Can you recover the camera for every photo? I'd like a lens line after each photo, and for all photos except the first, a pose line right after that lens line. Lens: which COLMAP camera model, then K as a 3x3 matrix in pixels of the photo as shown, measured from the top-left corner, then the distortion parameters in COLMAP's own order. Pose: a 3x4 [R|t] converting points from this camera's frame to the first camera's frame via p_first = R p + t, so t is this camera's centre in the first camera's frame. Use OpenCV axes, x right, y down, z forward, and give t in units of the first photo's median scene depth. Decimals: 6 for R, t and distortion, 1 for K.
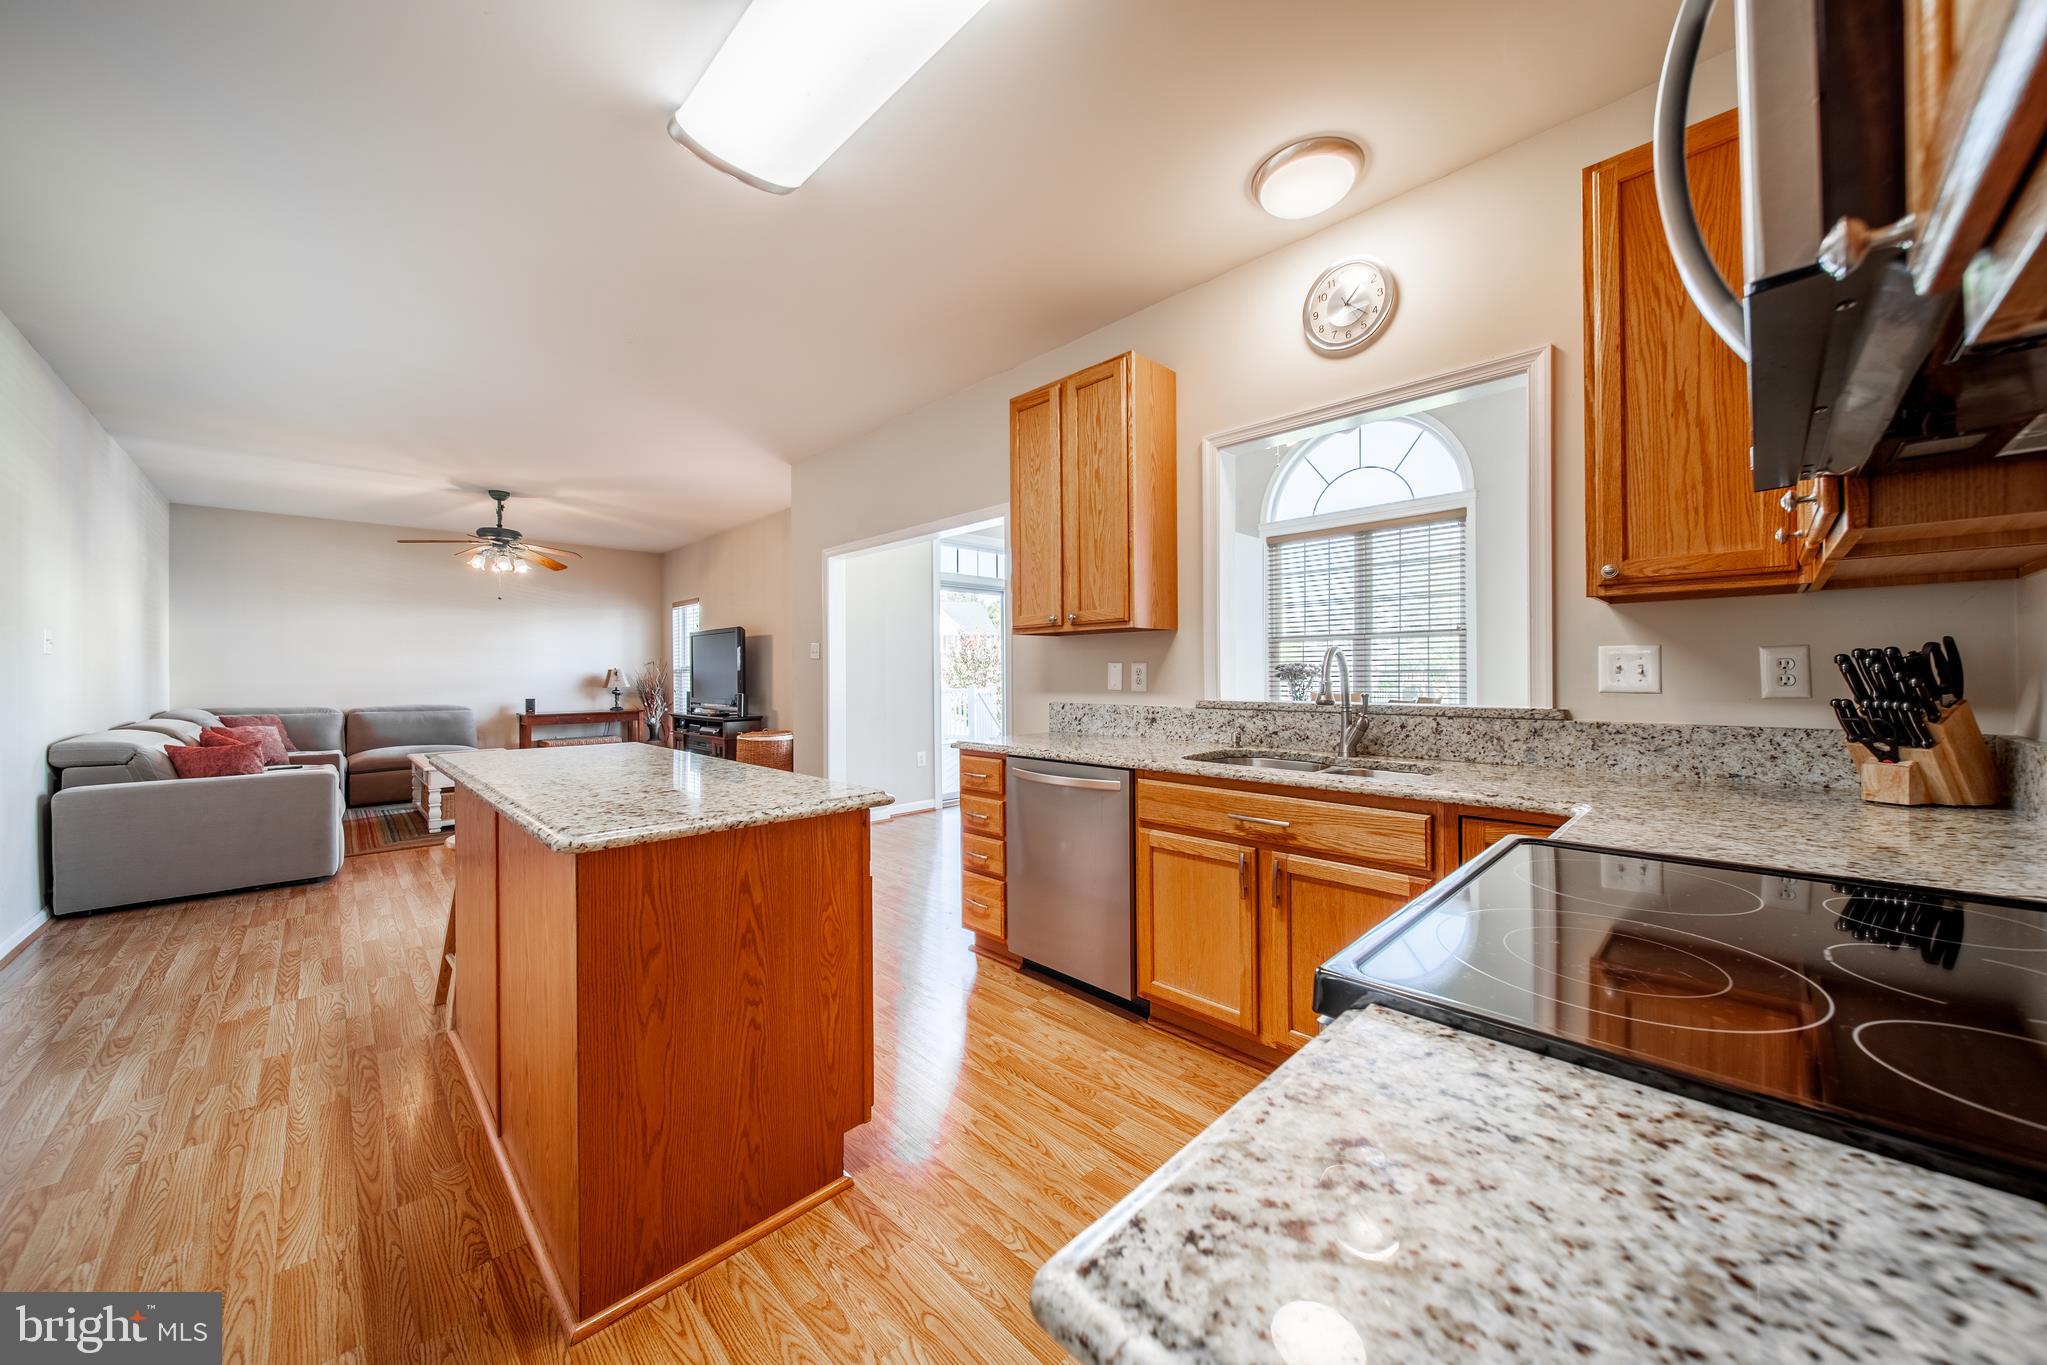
lens RADIAL K [[718.4, 0, 1018.3], [0, 718.4, 675.5], [0, 0, 1]] dist [0.000390, -0.002324]
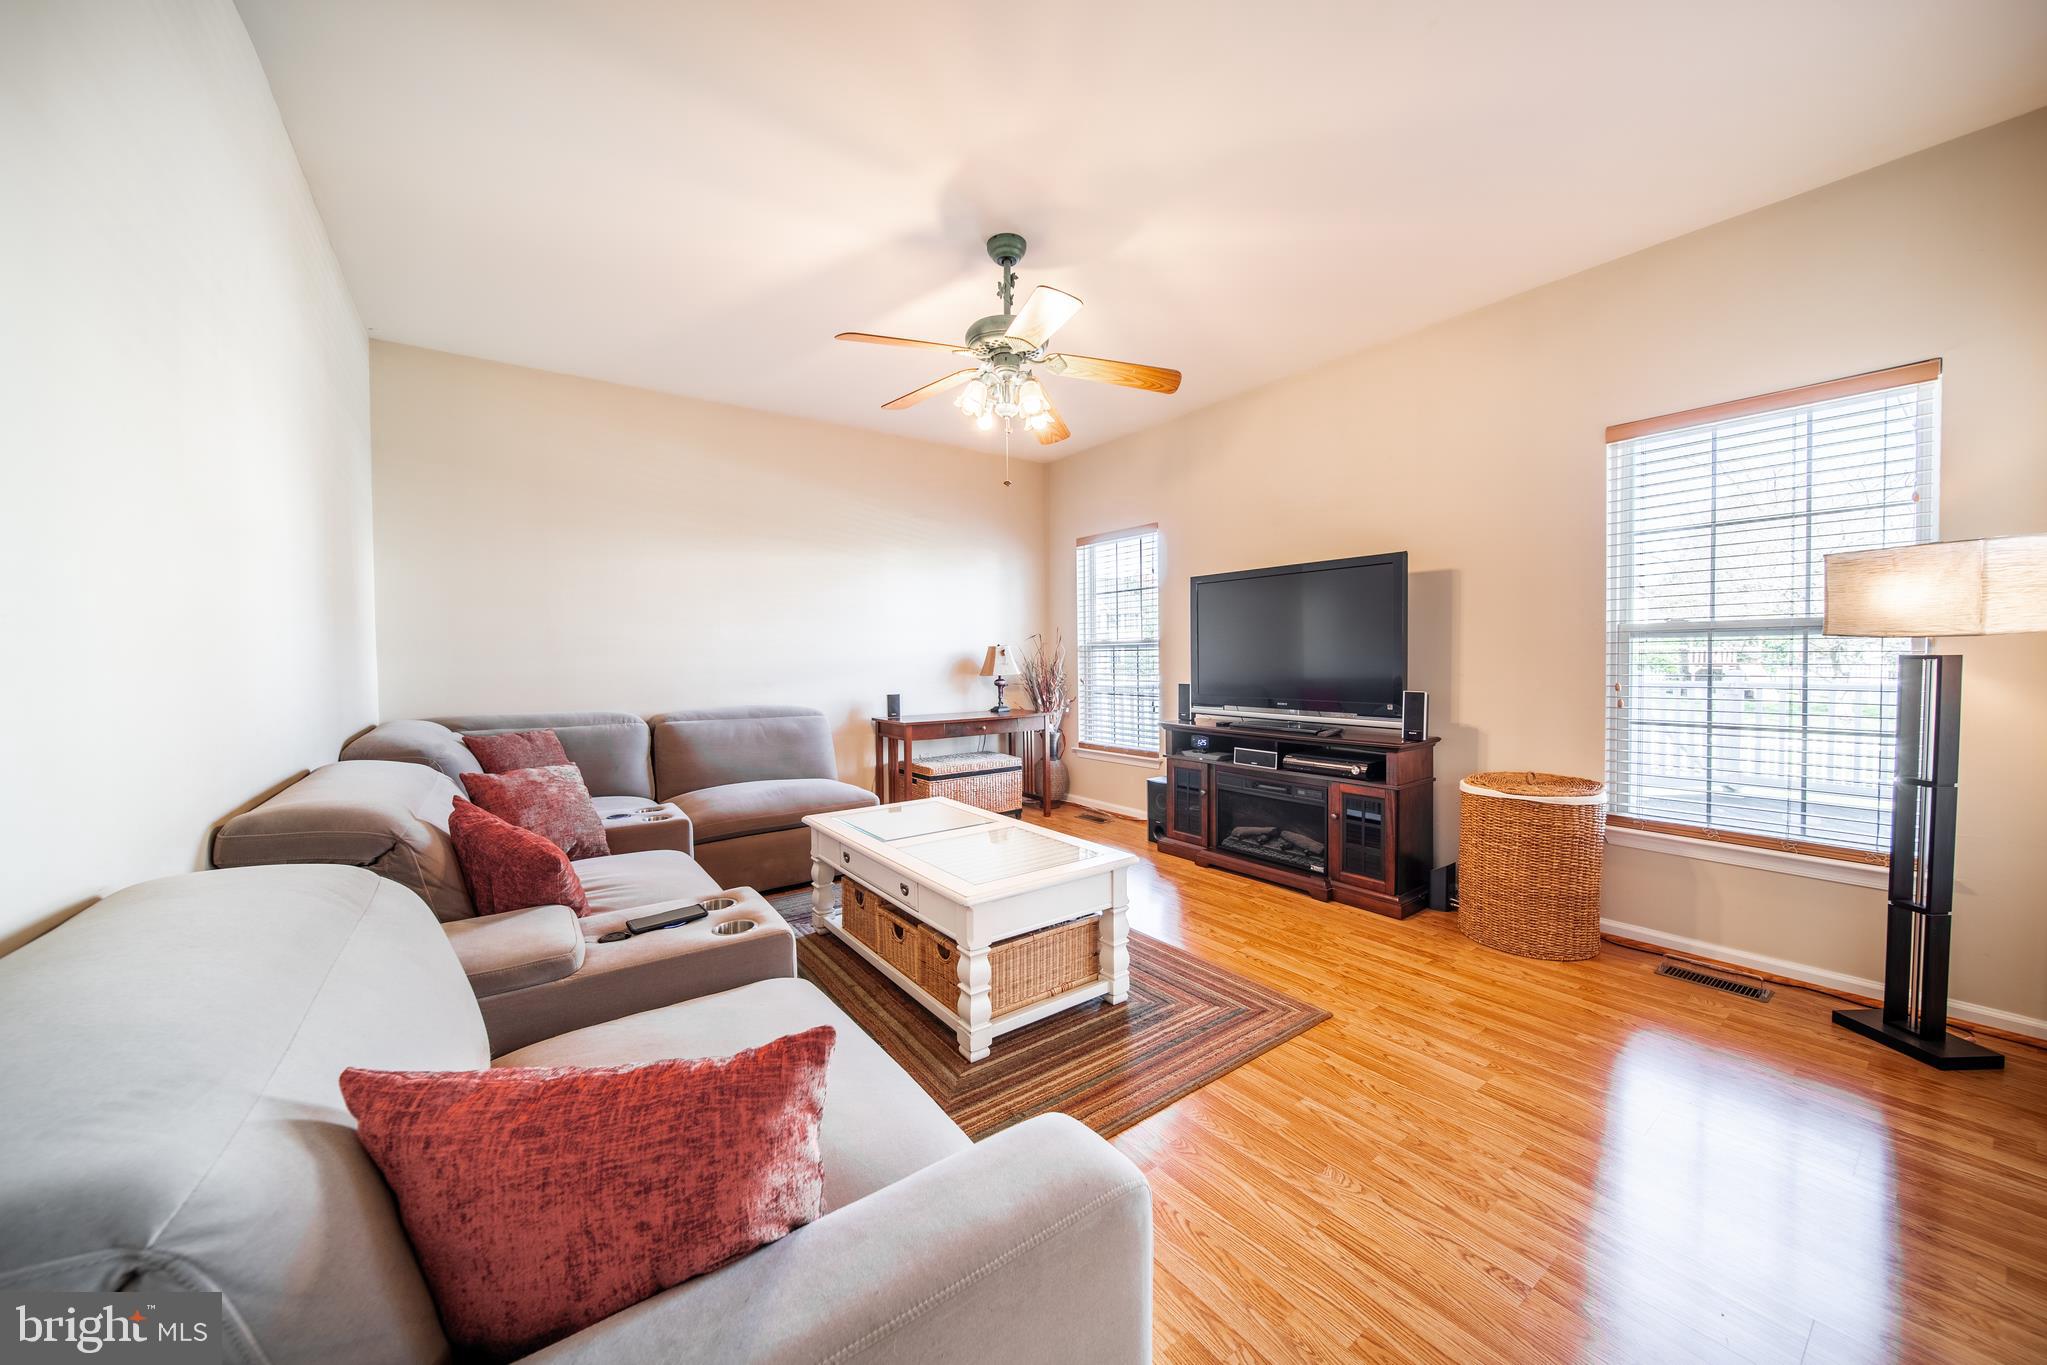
lens RADIAL K [[718.4, 0, 1018.3], [0, 718.4, 675.5], [0, 0, 1]] dist [0.000390, -0.002324]
pose [[0.989944, 0.001507, -0.141454, -1.291040], [0.001906, 0.999710, 0.023986, 0.004795], [0.141449, -0.024015, 0.989654, 1.092723]]
